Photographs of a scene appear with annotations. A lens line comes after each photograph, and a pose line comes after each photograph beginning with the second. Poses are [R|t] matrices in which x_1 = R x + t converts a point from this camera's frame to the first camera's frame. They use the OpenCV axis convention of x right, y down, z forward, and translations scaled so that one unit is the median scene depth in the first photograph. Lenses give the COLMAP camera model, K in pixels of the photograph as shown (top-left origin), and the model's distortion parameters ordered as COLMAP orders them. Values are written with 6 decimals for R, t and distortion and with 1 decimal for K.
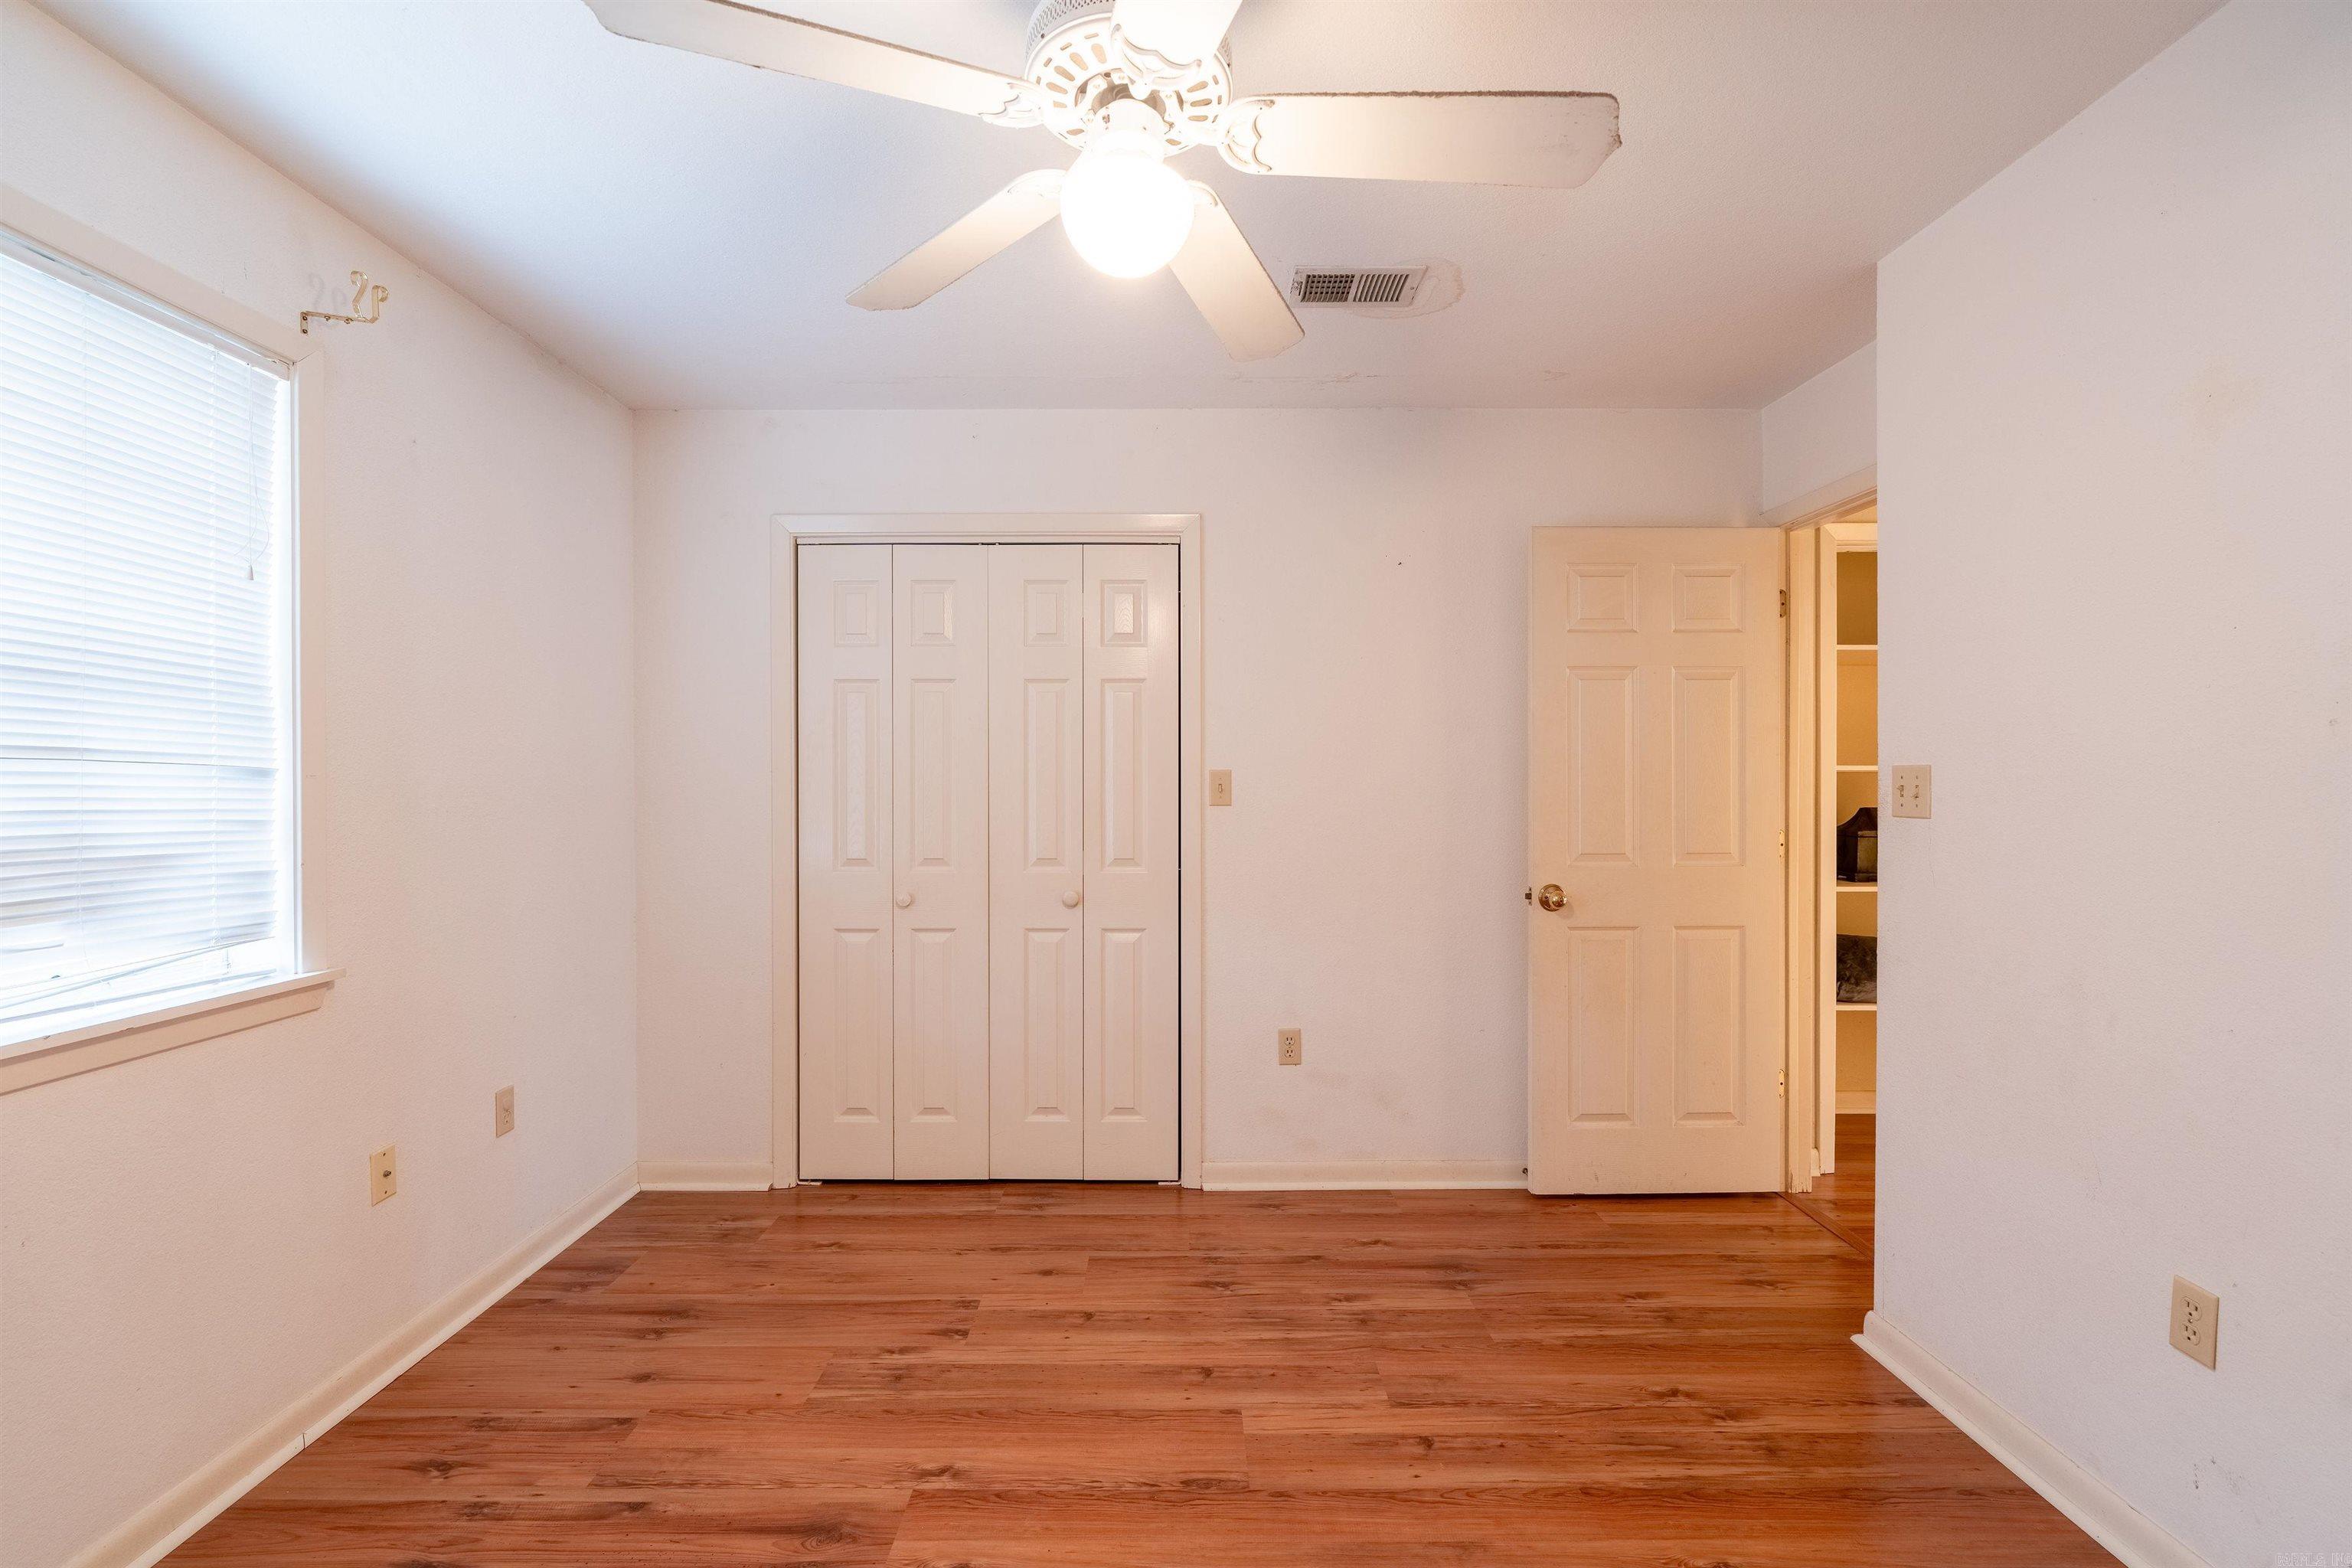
lens RADIAL K [[1051.3, 0, 1171.9], [0, 1051.3, 787.2], [0, 0, 1]] dist [-0.007444, 0.003071]
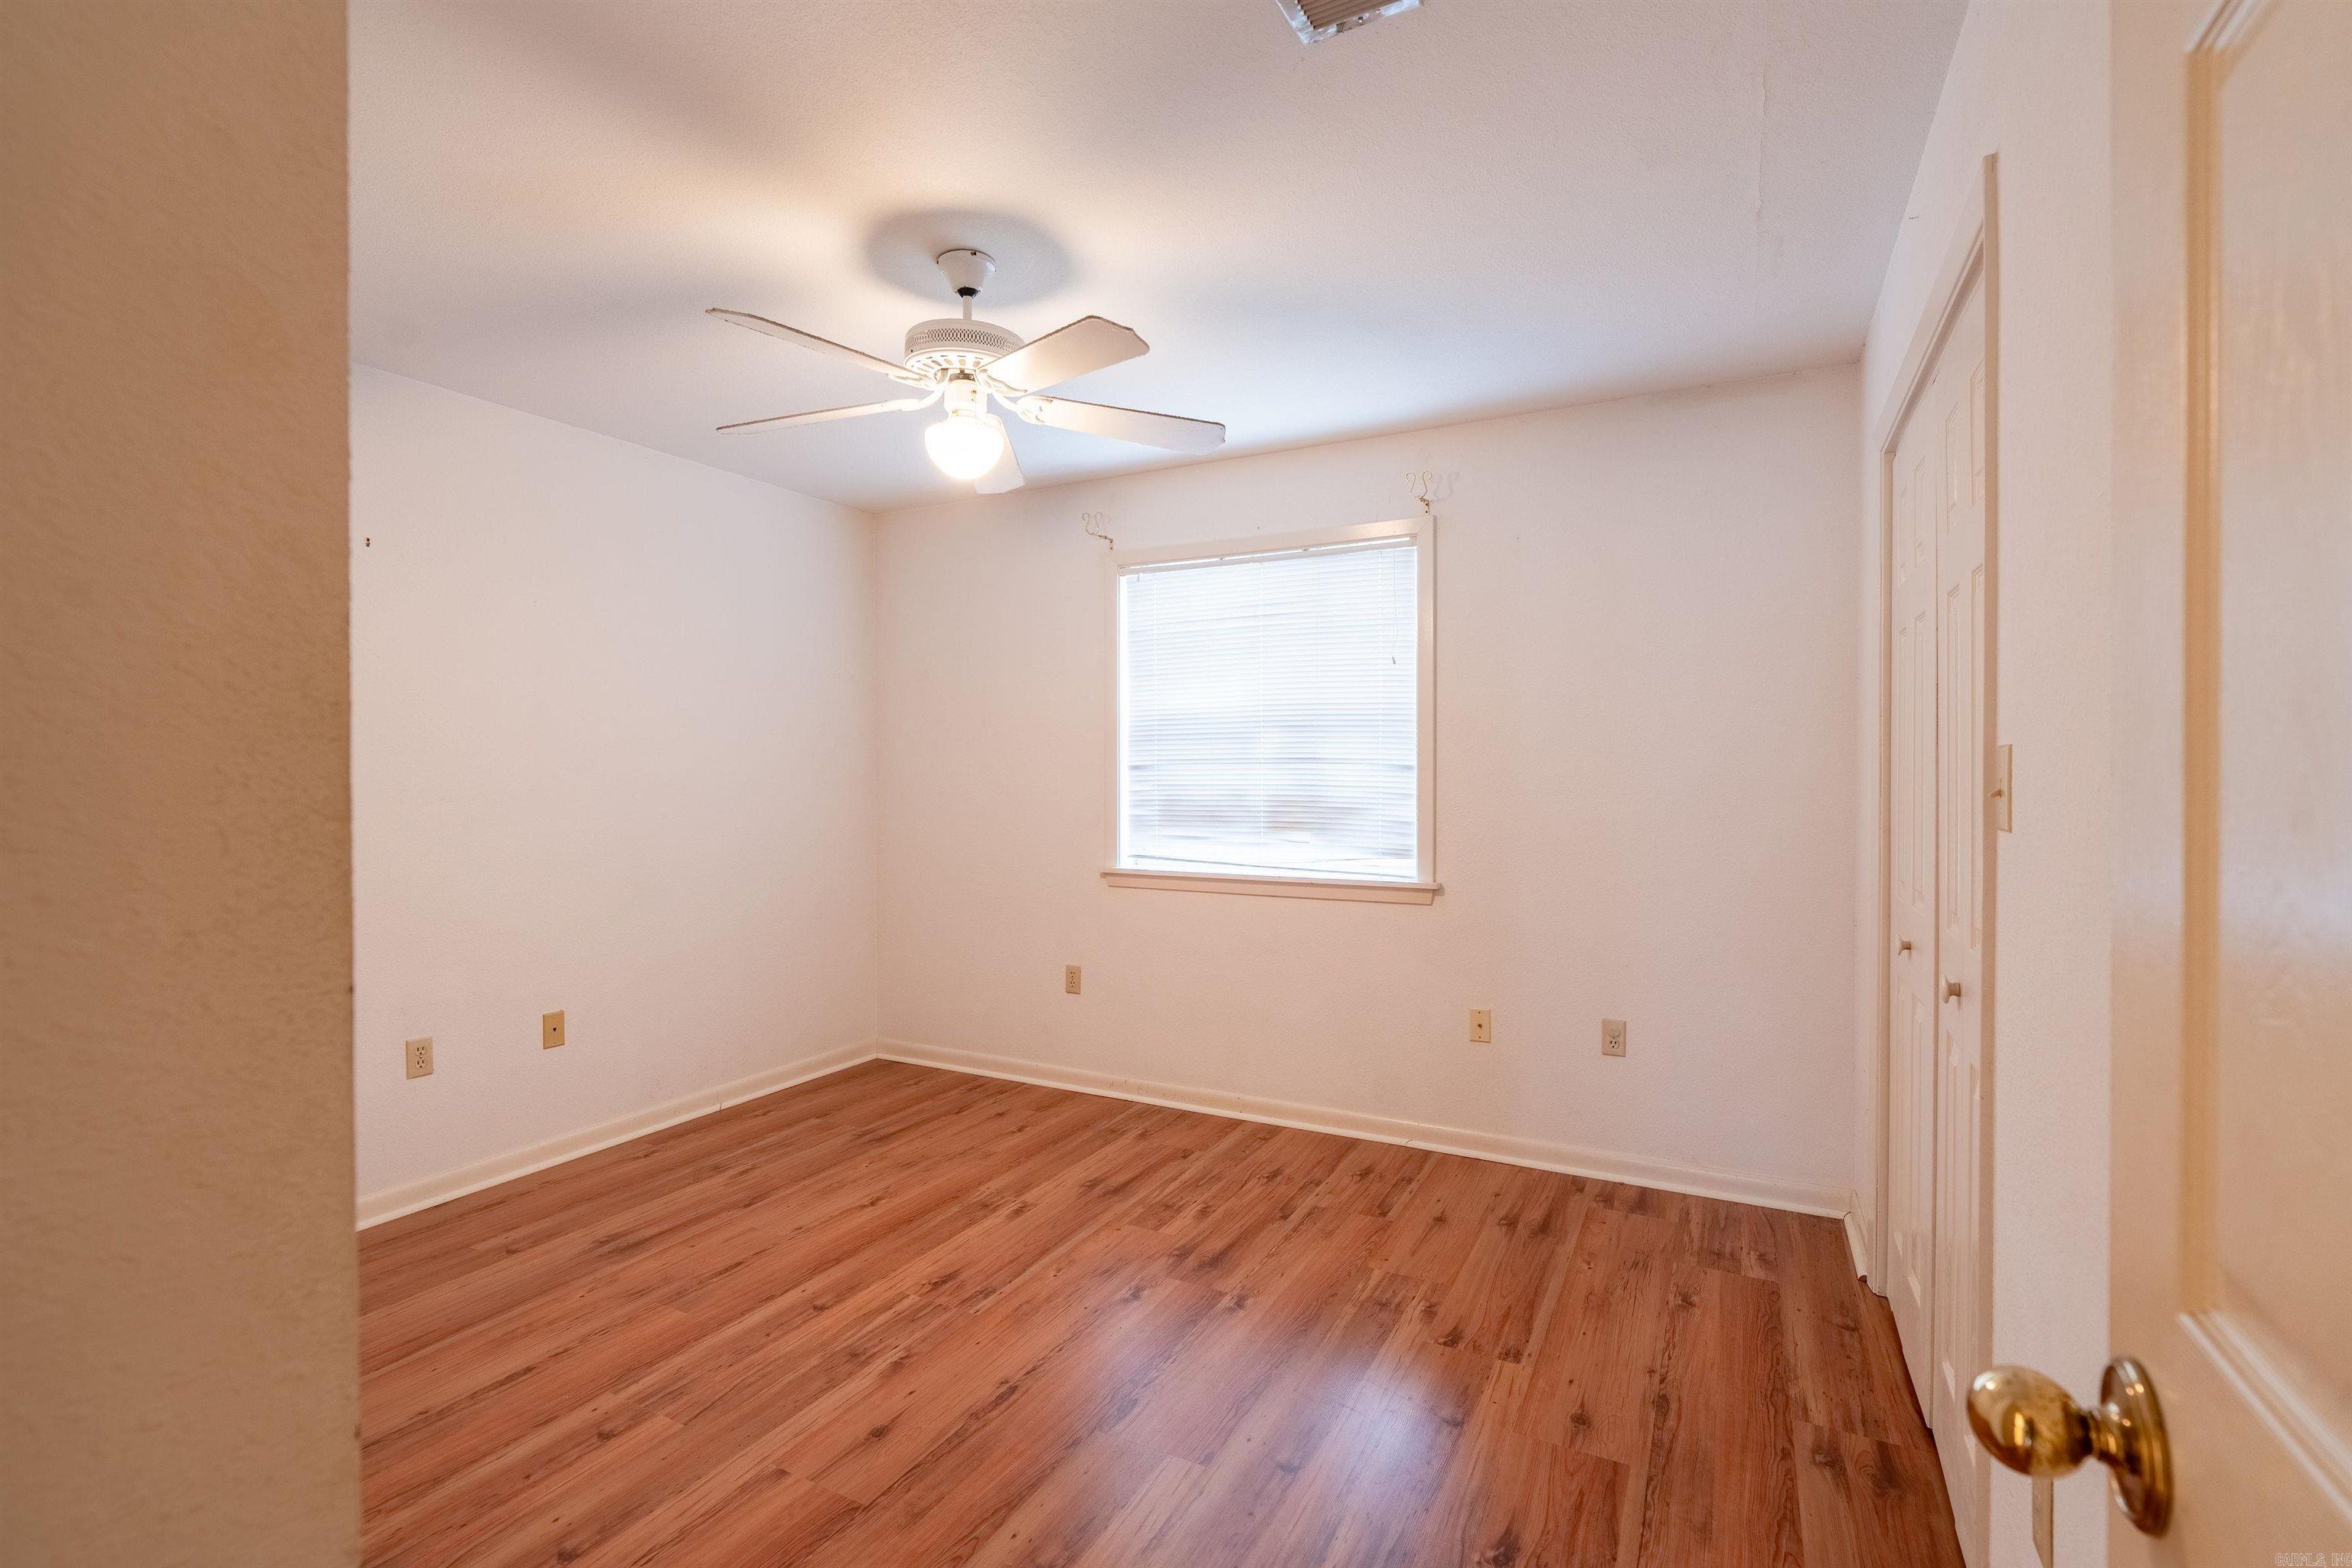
lens RADIAL K [[1051.3, 0, 1170.6], [0, 1051.3, 780.8], [0, 0, 1]] dist [-0.007444, 0.003071]
pose [[-0.473888, 0.006628, -0.880560, 0.750229], [-0.002720, 0.999956, 0.008990, -0.004371], [0.880581, 0.006656, -0.473849, 1.202389]]
